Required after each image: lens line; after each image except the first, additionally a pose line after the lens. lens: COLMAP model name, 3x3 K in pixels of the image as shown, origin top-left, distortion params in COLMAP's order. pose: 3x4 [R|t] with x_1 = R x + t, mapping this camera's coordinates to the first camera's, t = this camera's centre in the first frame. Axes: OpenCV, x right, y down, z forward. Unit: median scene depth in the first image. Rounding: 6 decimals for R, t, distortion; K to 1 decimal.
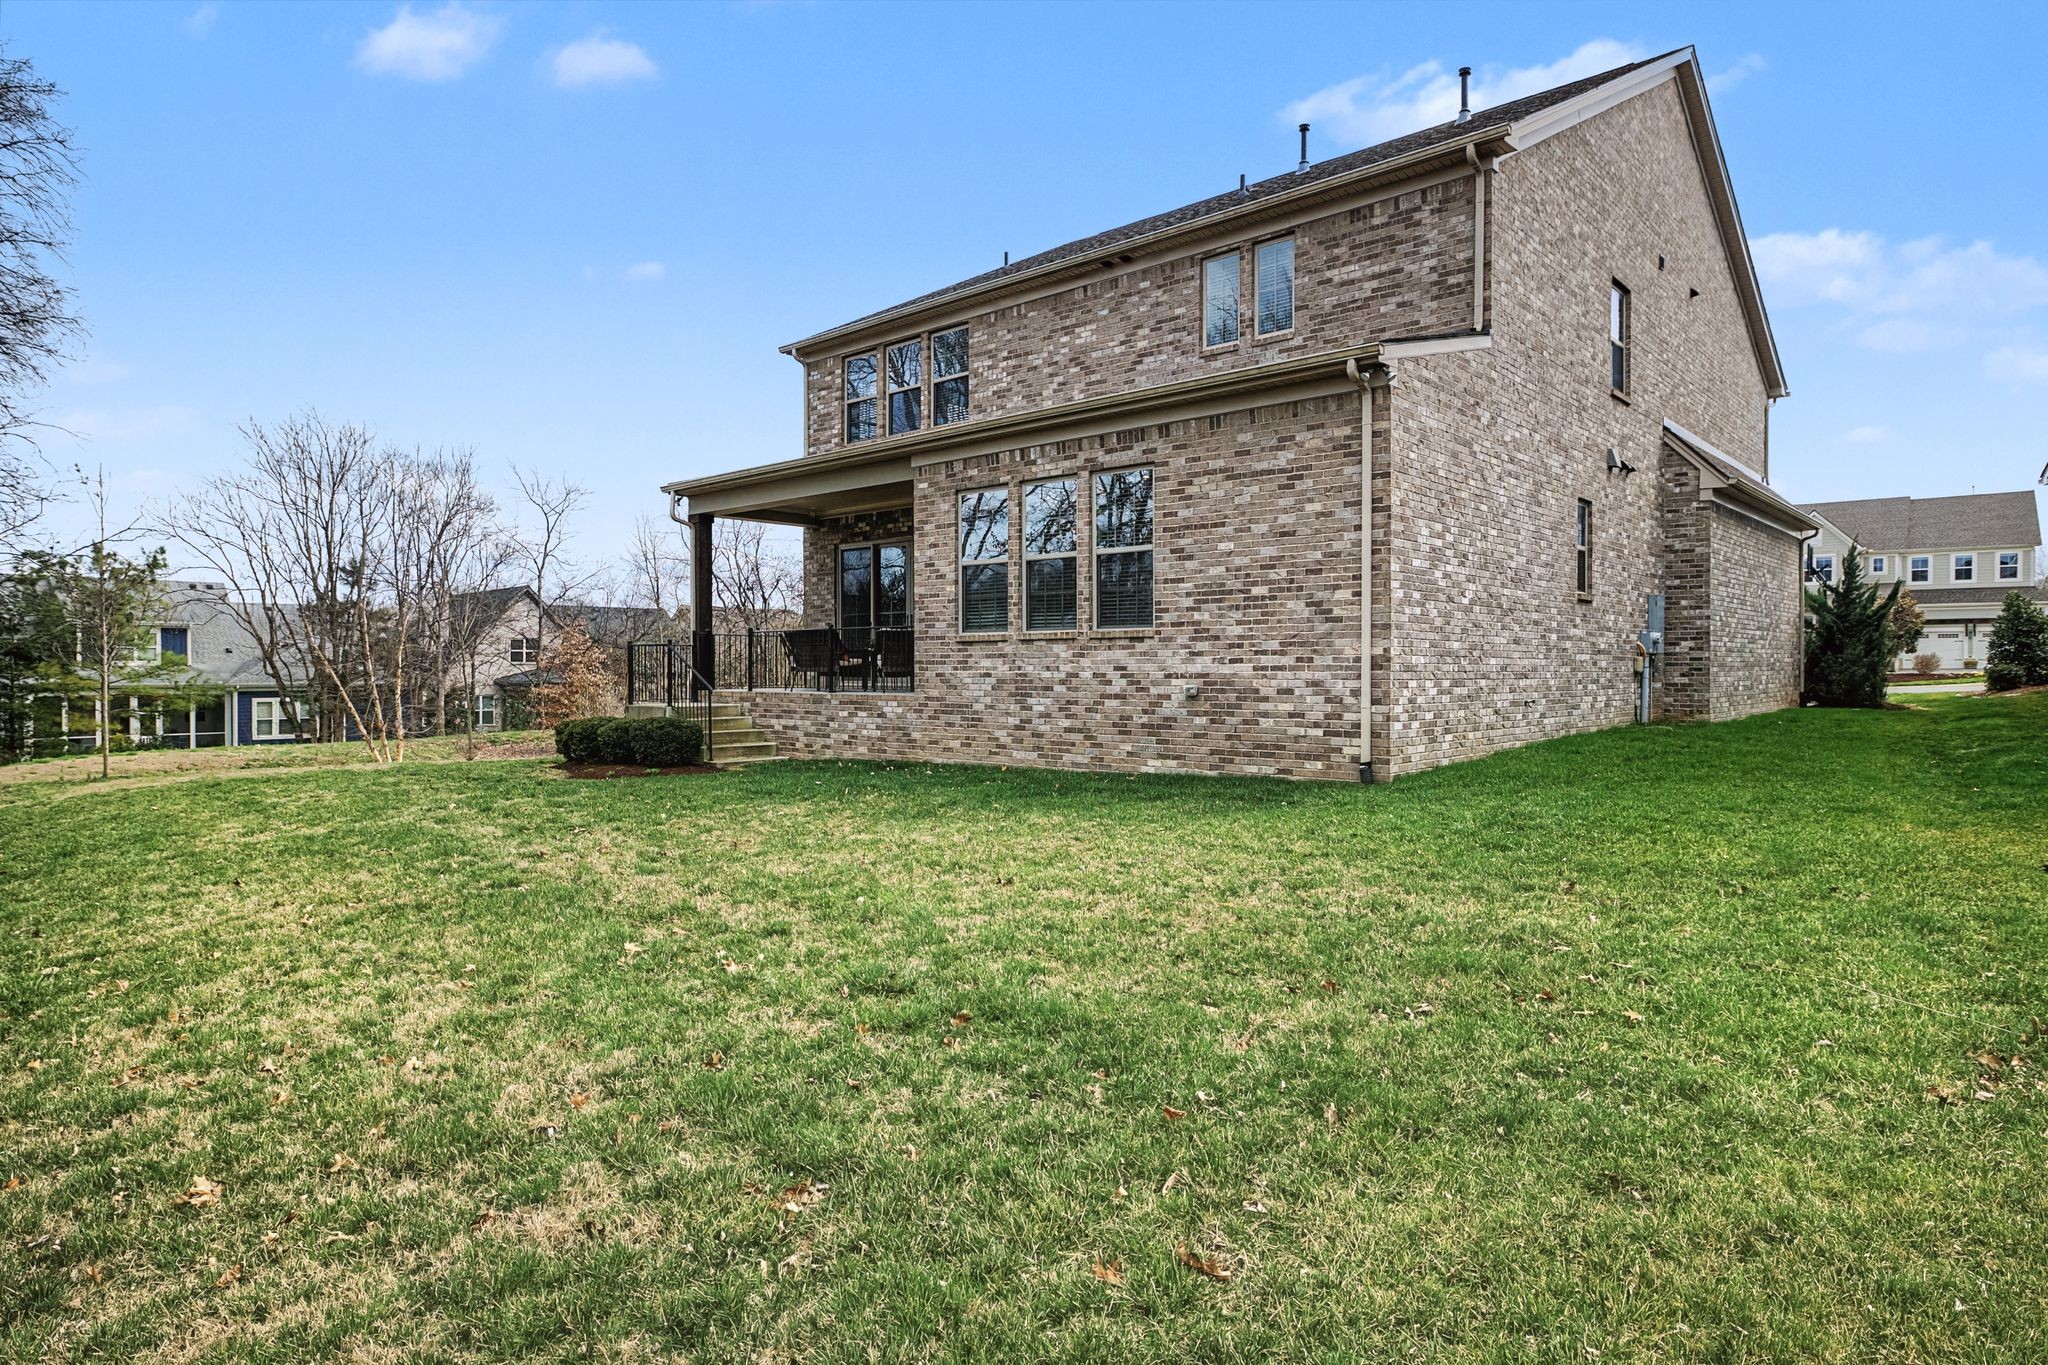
lens RADIAL K [[1186.7, 0, 1010.5], [0, 1186.7, 681.8], [0, 0, 1]] dist [0.001897, 0.001086]
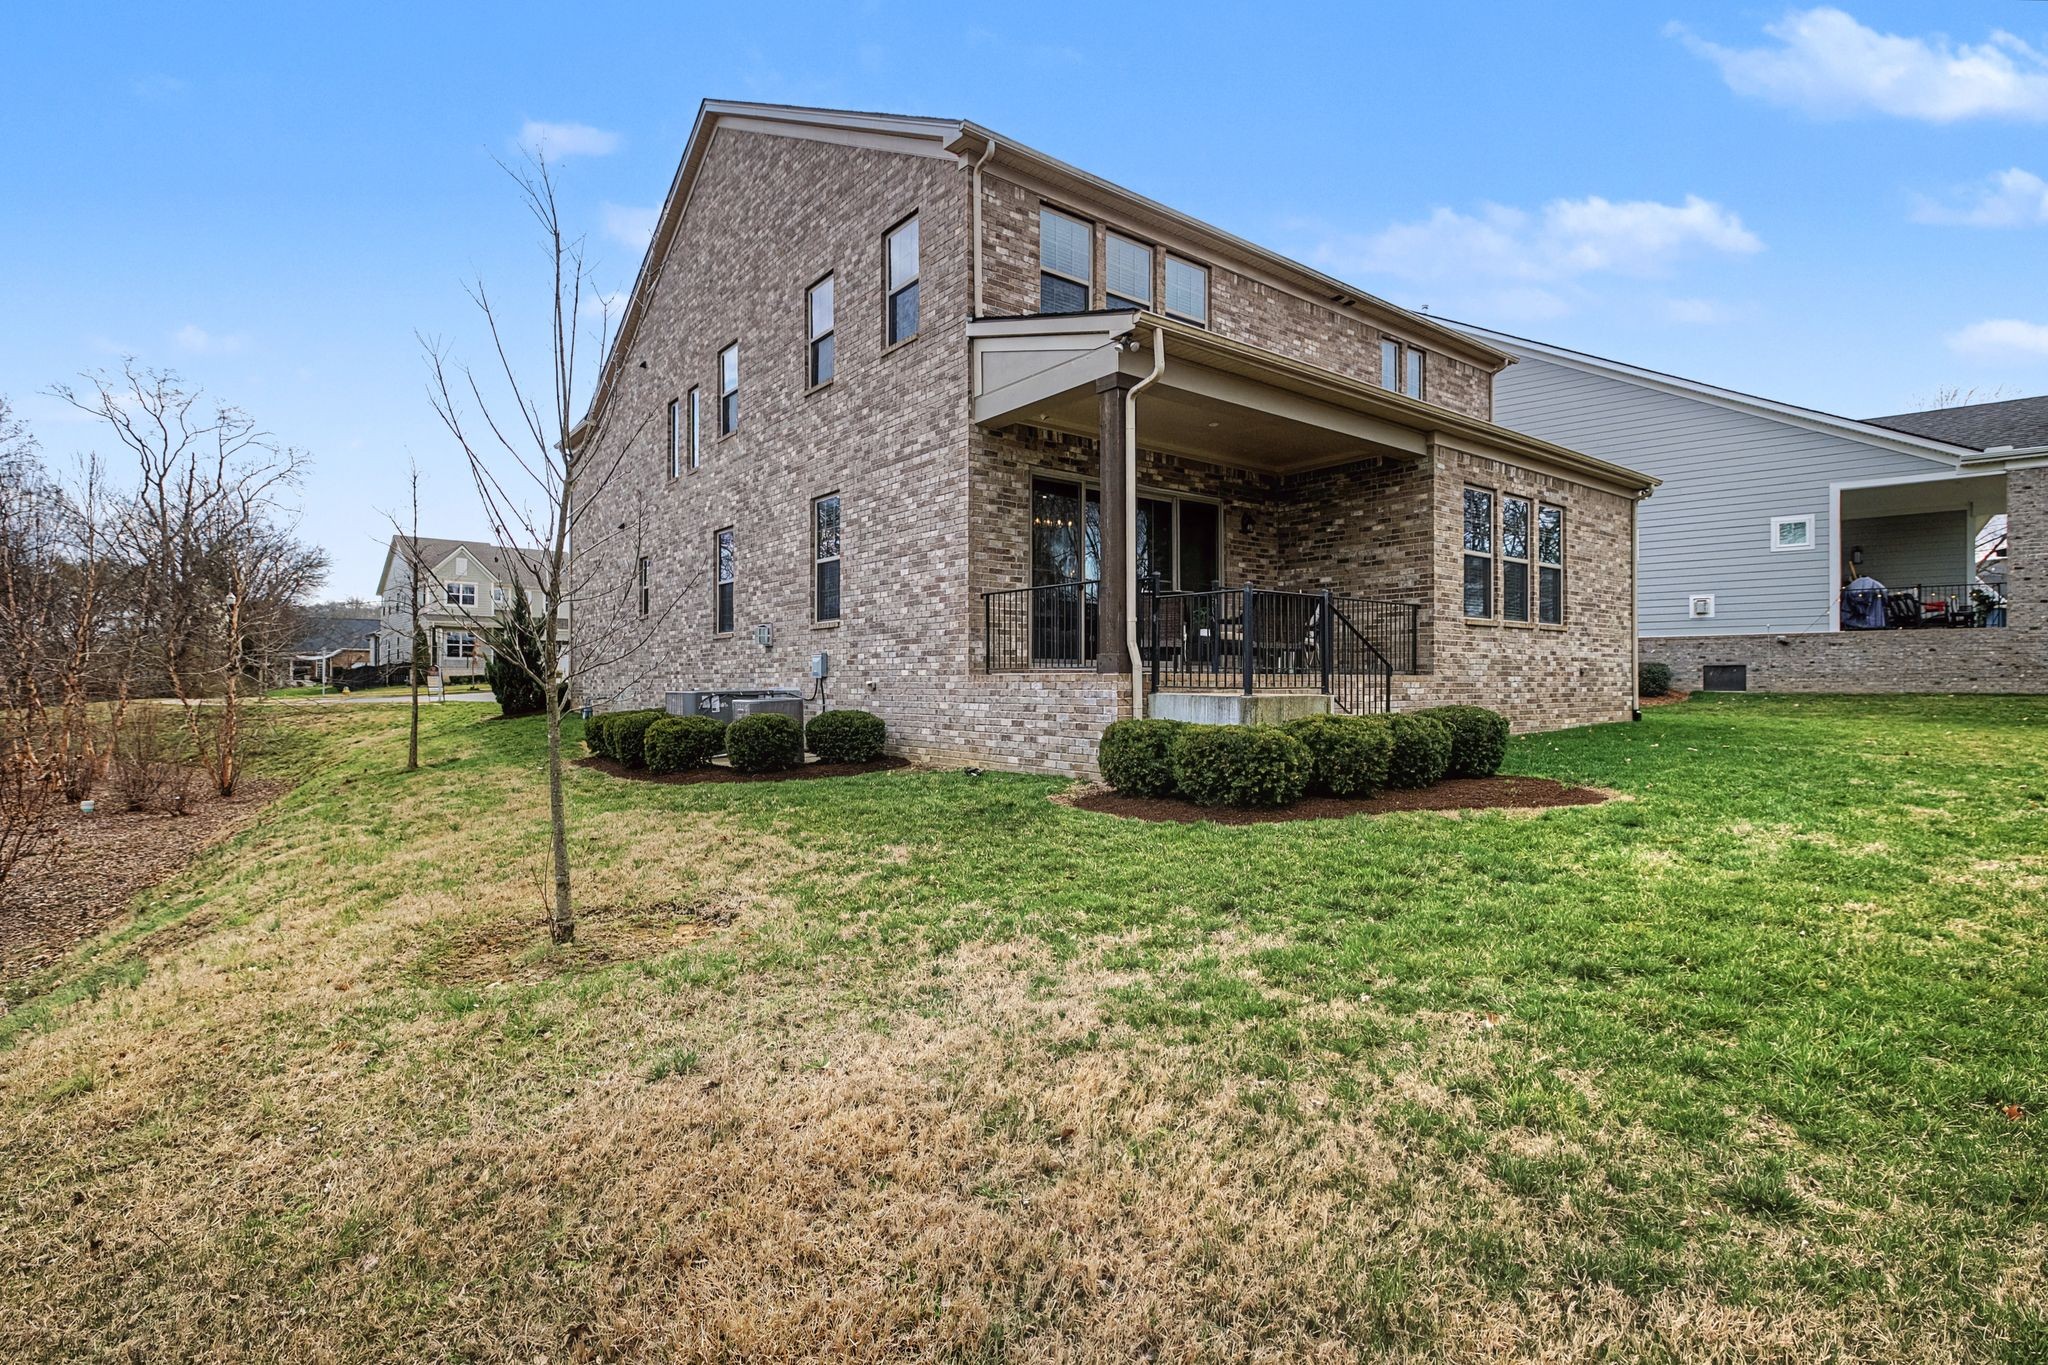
lens RADIAL K [[973.9, 0, 1027.2], [0, 973.9, 673.9], [0, 0, 1]] dist [0.002869, -0.000321]
pose [[0.157008, 0.004408, 0.987588, -1.065245], [0.008678, 0.999945, -0.005842, 0.013174], [-0.987559, 0.009487, 0.156961, 1.381938]]
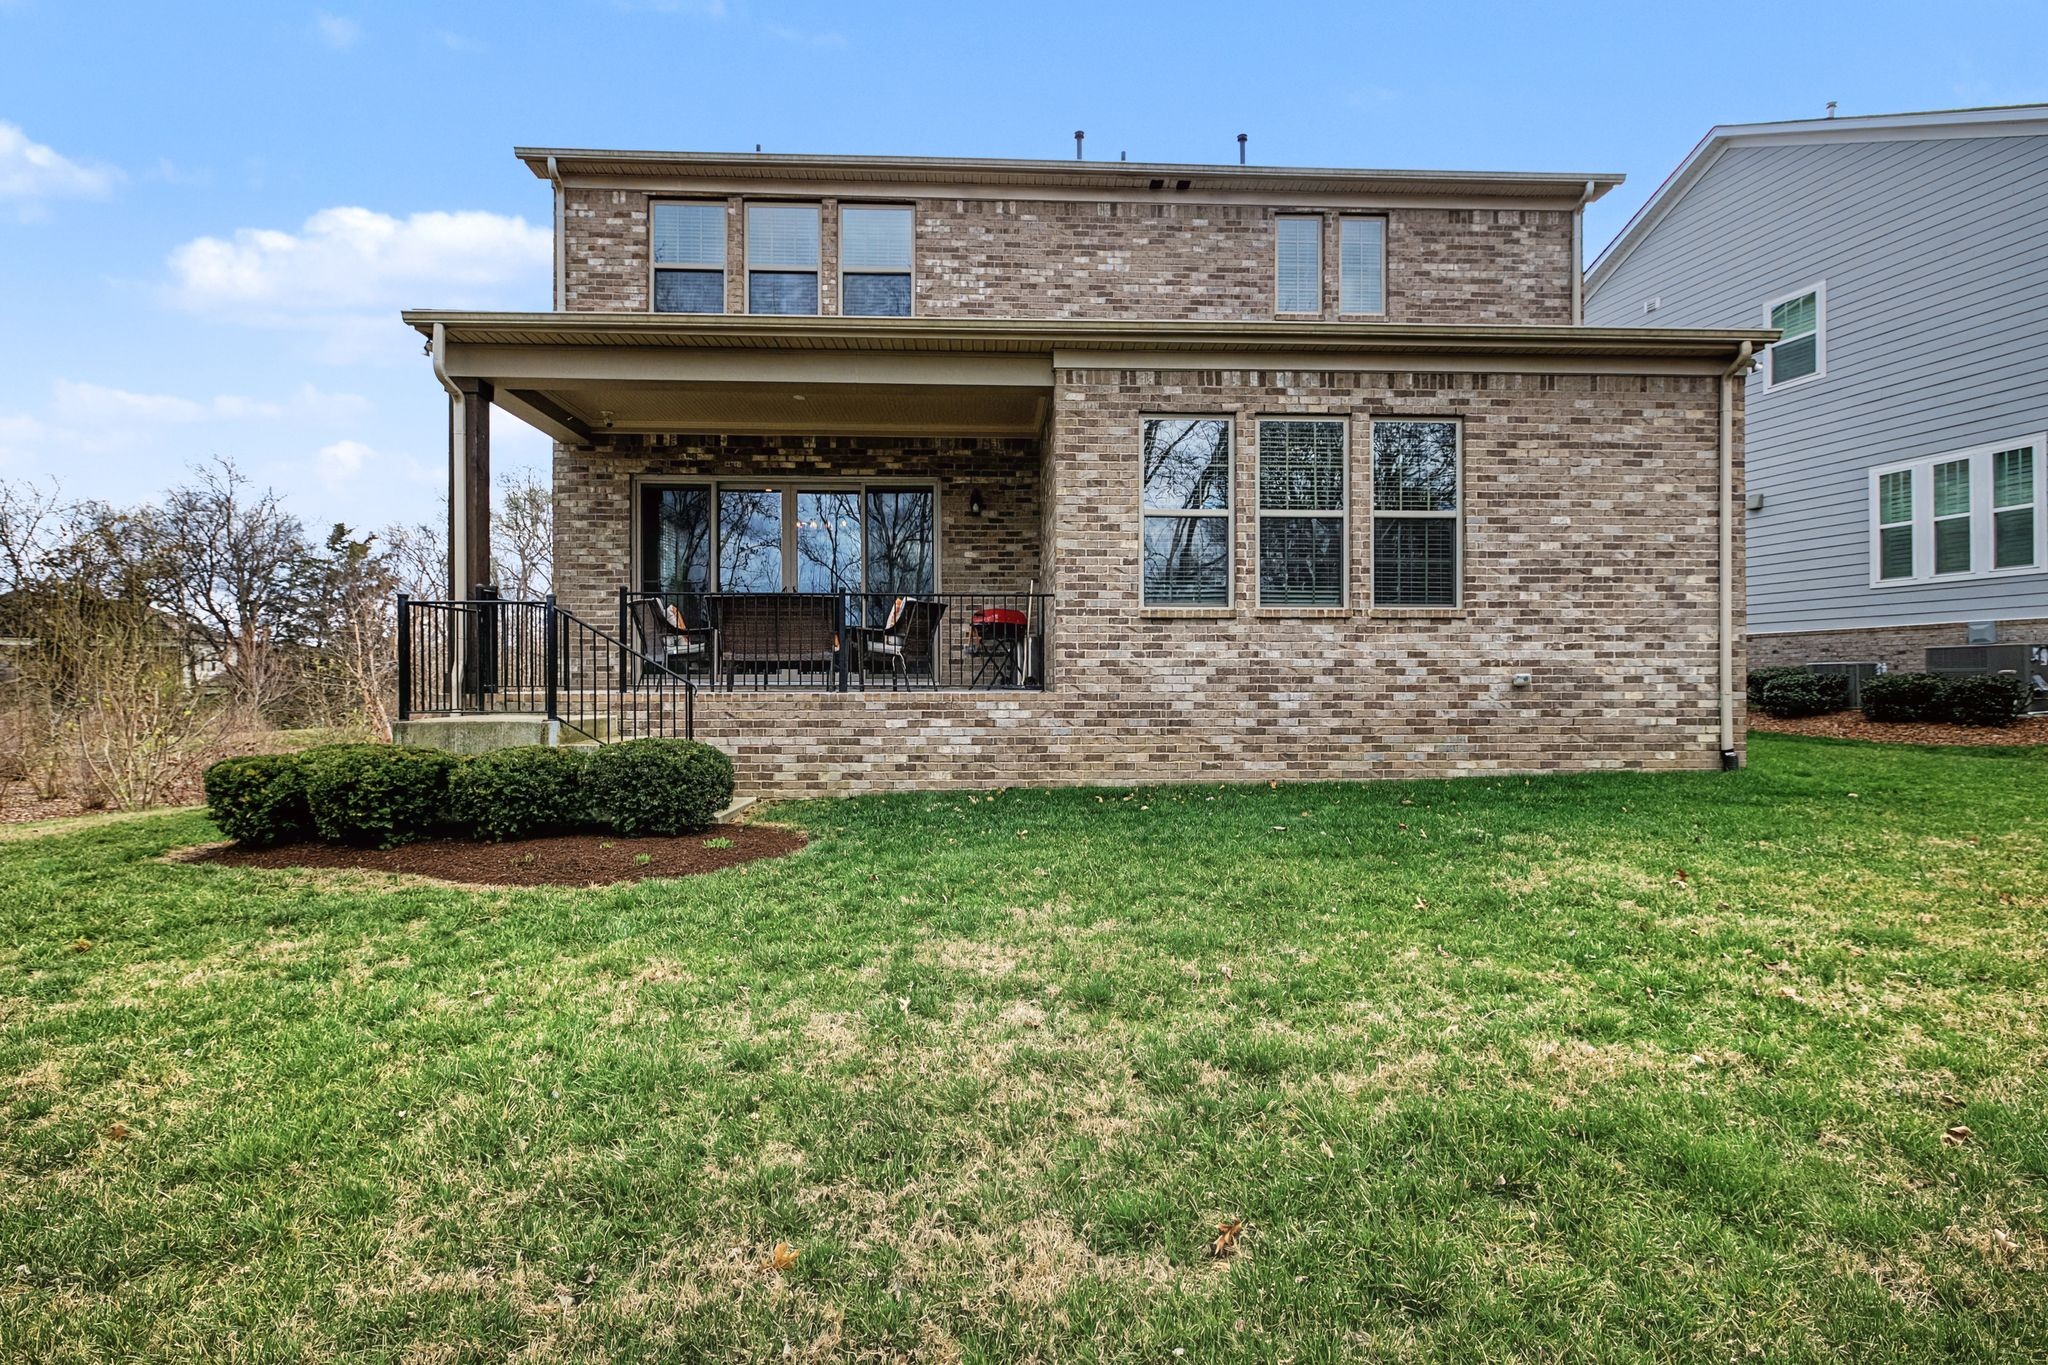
lens RADIAL K [[973.9, 0, 1030.5], [0, 973.9, 683.8], [0, 0, 1]] dist [0.002869, -0.000321]
pose [[0.701240, 0.000319, 0.712925, -0.575419], [0.008389, 0.999927, -0.008699, 0.012578], [-0.712876, 0.012081, 0.701186, 0.695868]]
